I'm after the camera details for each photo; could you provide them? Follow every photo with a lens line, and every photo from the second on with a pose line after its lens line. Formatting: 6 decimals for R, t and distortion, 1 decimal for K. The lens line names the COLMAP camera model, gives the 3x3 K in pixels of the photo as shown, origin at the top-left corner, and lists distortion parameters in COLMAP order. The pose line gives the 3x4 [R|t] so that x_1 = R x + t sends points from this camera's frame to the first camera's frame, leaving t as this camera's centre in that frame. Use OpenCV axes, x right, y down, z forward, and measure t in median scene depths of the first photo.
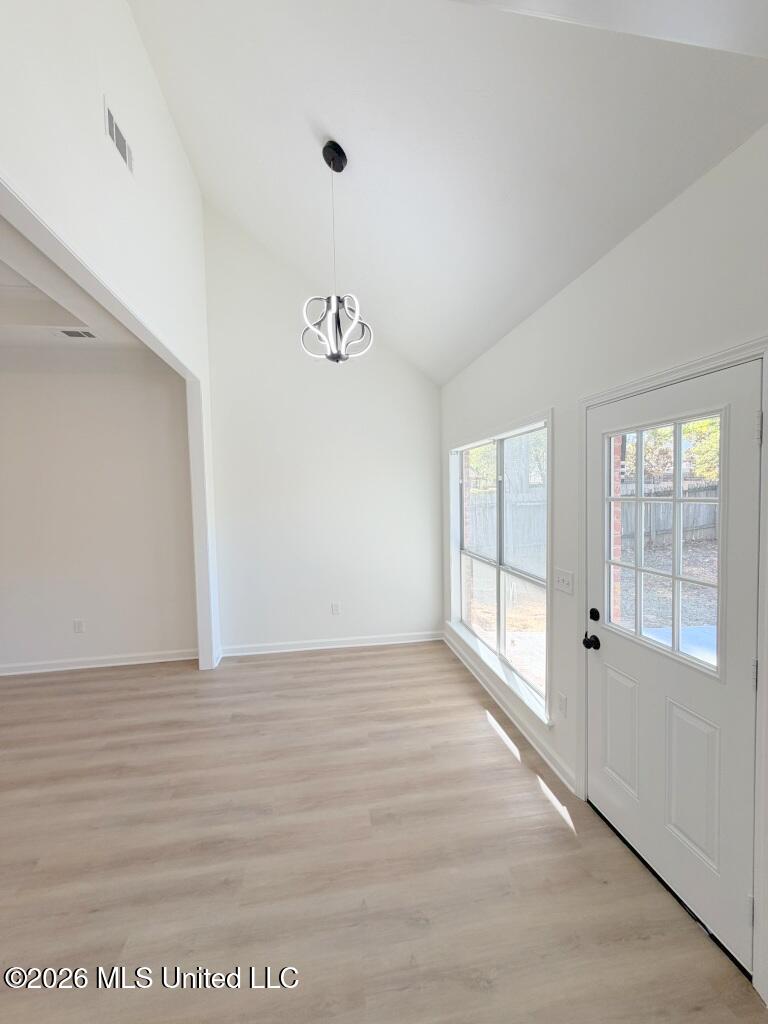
lens RADIAL K [[409.0, 0, 383.1], [0, 409.0, 510.6], [0, 0, 1]] dist [-0.001236, 0.000339]
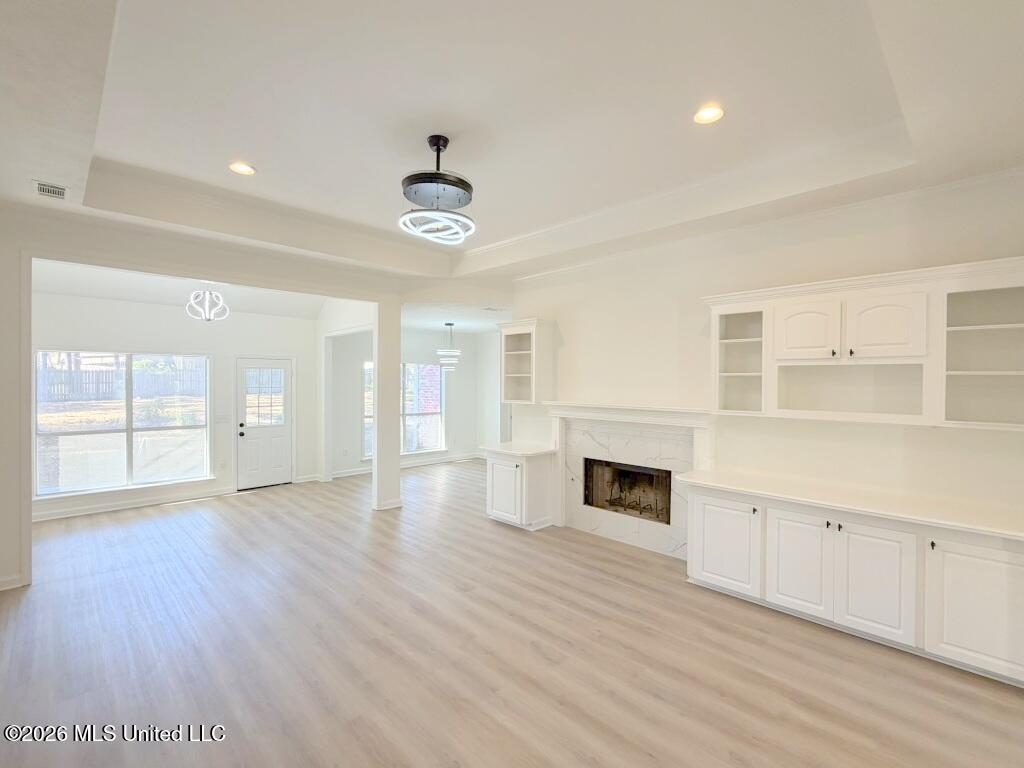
lens RADIAL K [[469.5, 0, 509.3], [0, 469.5, 385.1], [0, 0, 1]] dist [-0.002220, 0.001250]
pose [[-0.577175, 0.016327, 0.816457, -2.709686], [0.051347, 0.998547, 0.016330, -0.001017], [-0.815004, 0.051348, -0.577175, 1.052964]]
